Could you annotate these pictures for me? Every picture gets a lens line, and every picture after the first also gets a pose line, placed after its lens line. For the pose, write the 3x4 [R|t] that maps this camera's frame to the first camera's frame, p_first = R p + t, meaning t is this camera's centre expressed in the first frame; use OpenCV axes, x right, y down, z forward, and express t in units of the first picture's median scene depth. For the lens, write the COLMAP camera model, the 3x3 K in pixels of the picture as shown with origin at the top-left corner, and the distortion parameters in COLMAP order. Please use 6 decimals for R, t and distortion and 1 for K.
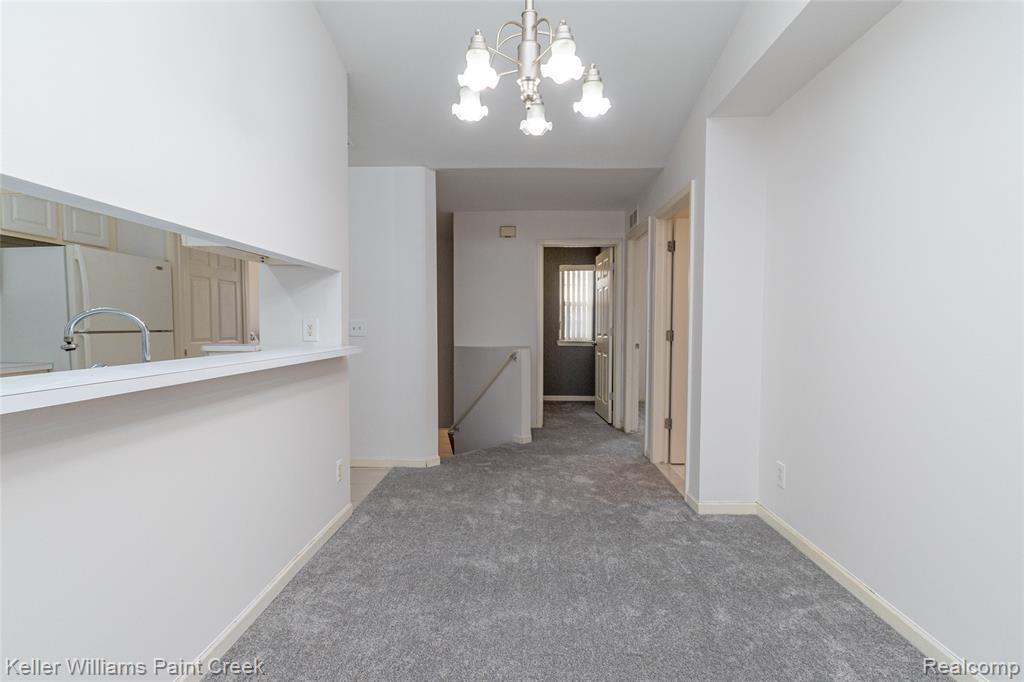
lens RADIAL K [[484.1, 0, 510.1], [0, 484.1, 345.9], [0, 0, 1]] dist [0.003516, -0.002271]
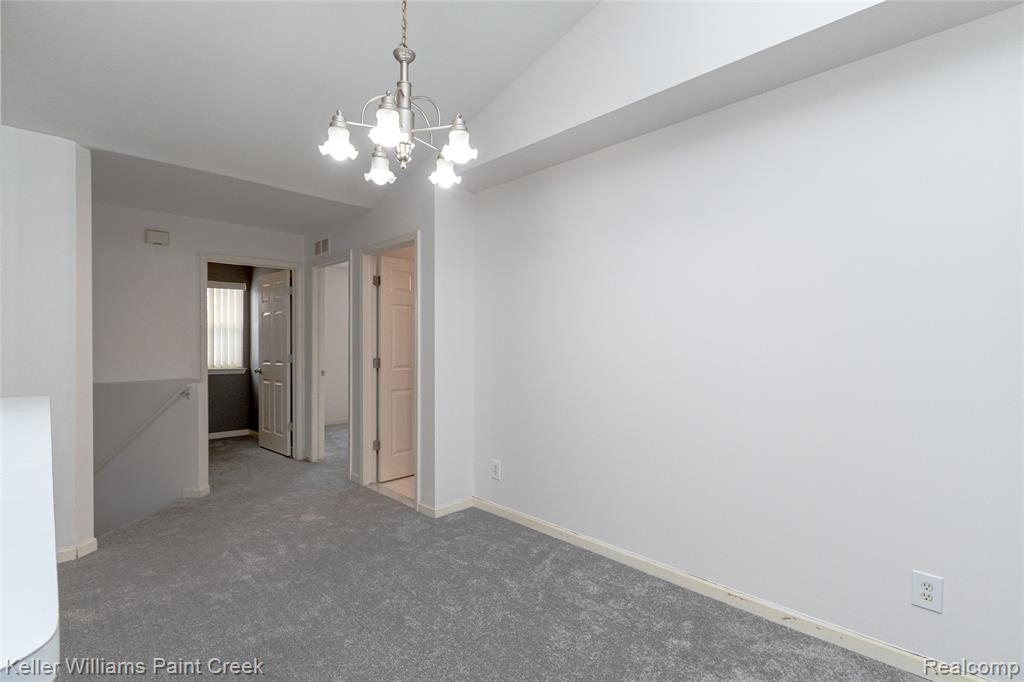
lens RADIAL K [[484.1, 0, 511.7], [0, 484.1, 343.5], [0, 0, 1]] dist [0.003516, -0.002271]
pose [[0.694606, -0.000285, 0.719390, -0.248534], [0.031988, 0.999023, -0.030489, -0.023079], [-0.718679, 0.044190, 0.693937, 0.035992]]
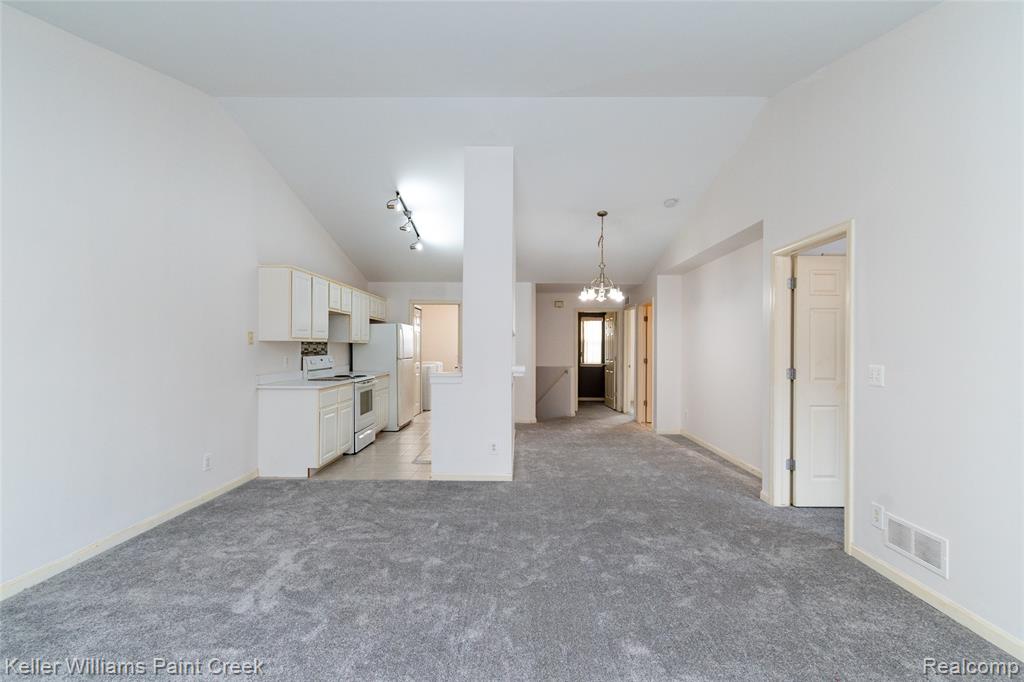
lens RADIAL K [[457.8, 0, 513.8], [0, 457.8, 347.8], [0, 0, 1]] dist [0.002465, 0.000592]
pose [[0.999865, 0.004090, 0.015934, -0.290529], [-0.003342, 0.998903, -0.046711, 0.017552], [-0.016107, 0.046651, 0.998781, -1.037946]]
